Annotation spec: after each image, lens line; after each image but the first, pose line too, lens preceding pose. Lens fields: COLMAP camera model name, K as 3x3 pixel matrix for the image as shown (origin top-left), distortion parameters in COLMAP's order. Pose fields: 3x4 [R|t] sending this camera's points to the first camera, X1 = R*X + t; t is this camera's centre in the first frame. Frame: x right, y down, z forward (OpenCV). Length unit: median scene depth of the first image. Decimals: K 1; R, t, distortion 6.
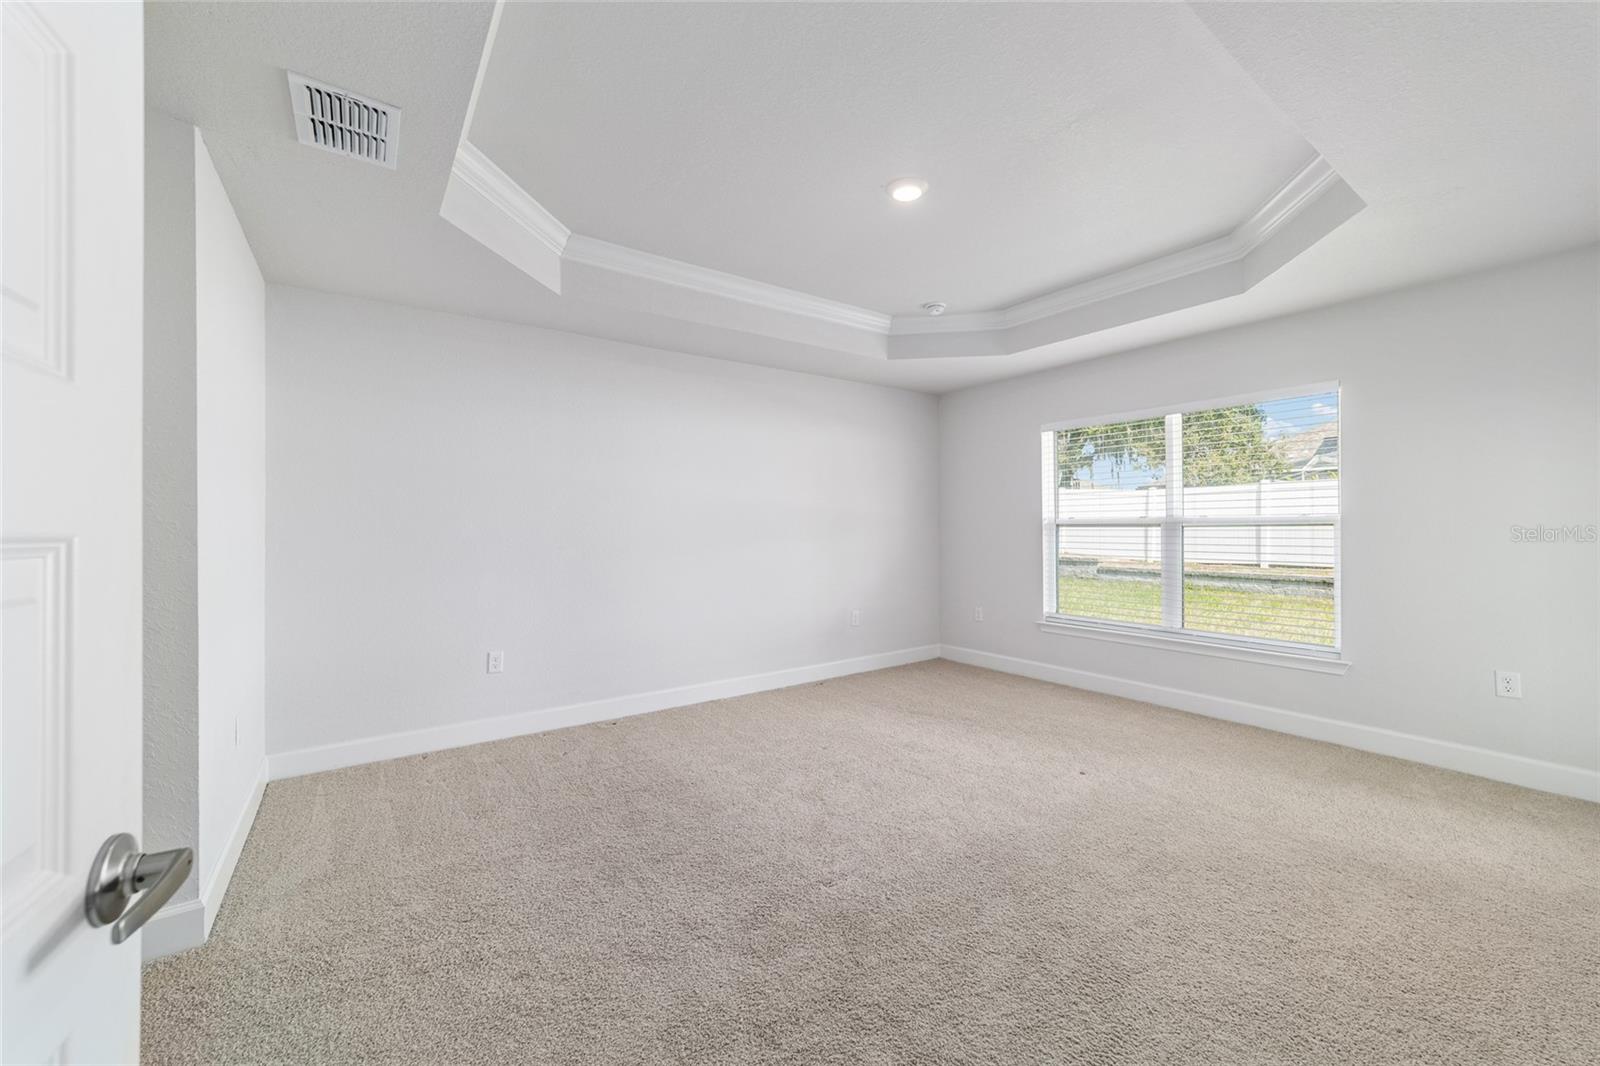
lens RADIAL K [[620.4, 0, 798.8], [0, 620.4, 529.4], [0, 0, 1]] dist [-0.014577, 0.008956]
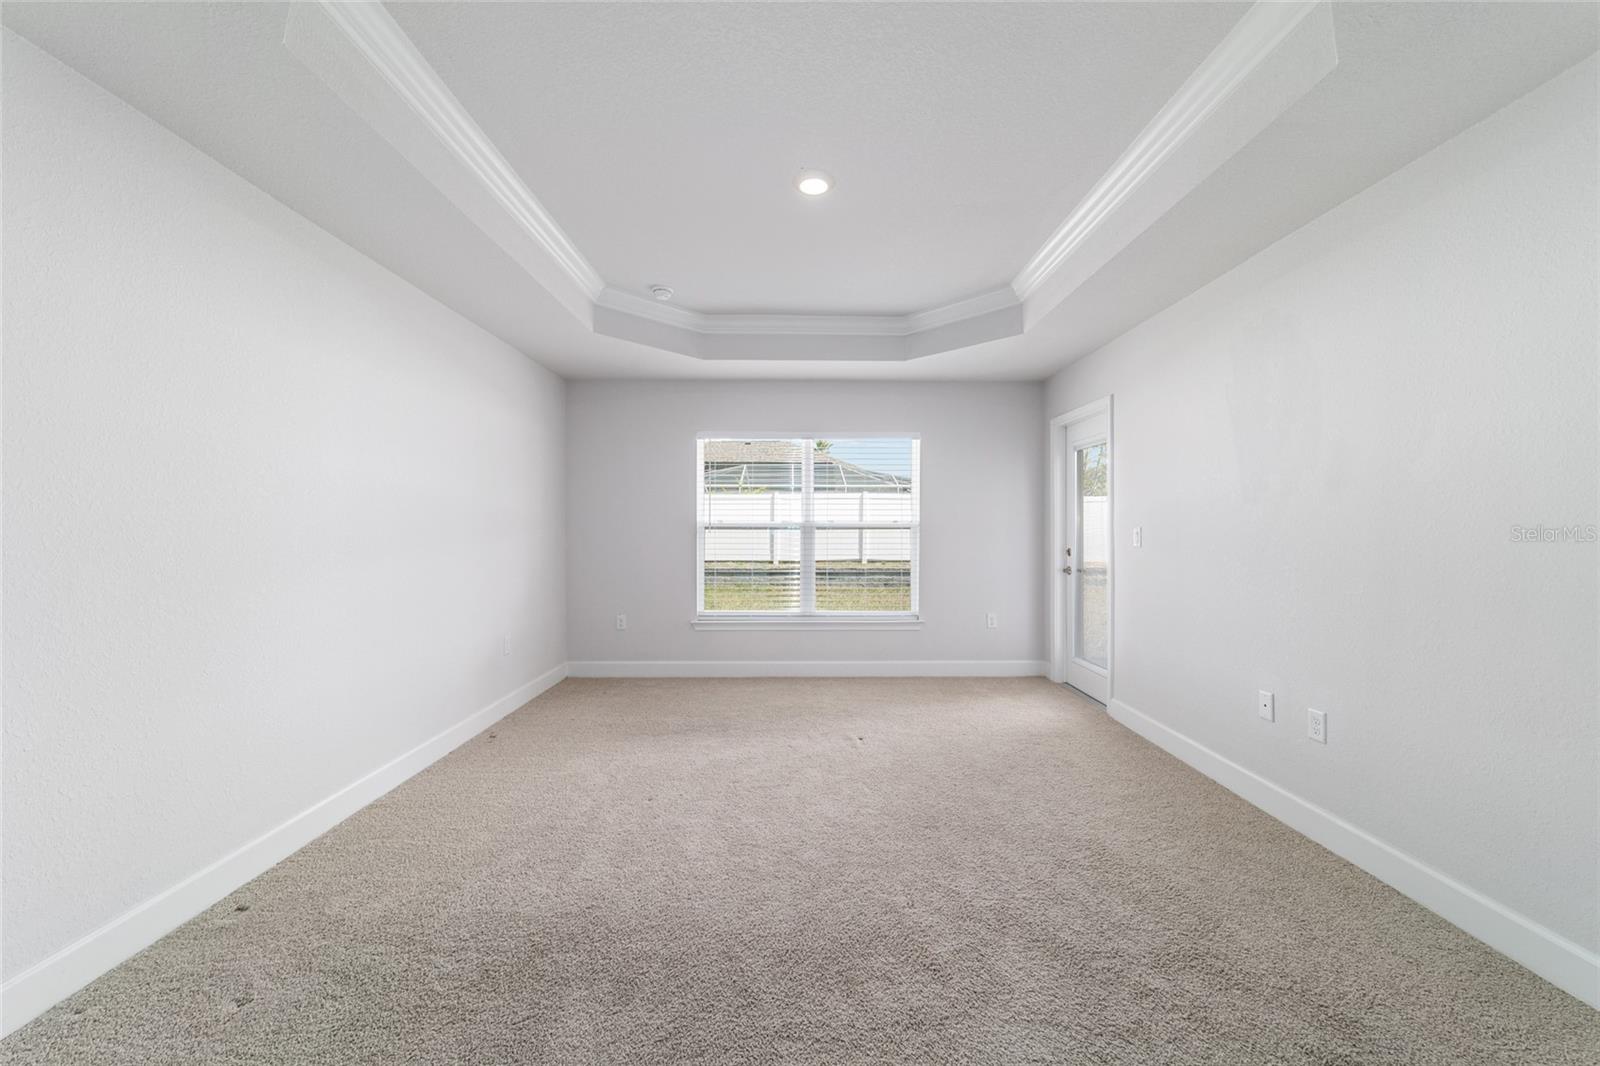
lens RADIAL K [[616.7, 0, 797.9], [0, 616.7, 529.5], [0, 0, 1]] dist [-0.018646, 0.008231]
pose [[0.579276, 0.004562, 0.815119, -0.409853], [0.002442, 0.999970, -0.007332, 0.004247], [-0.815128, 0.006237, 0.579247, 0.301798]]
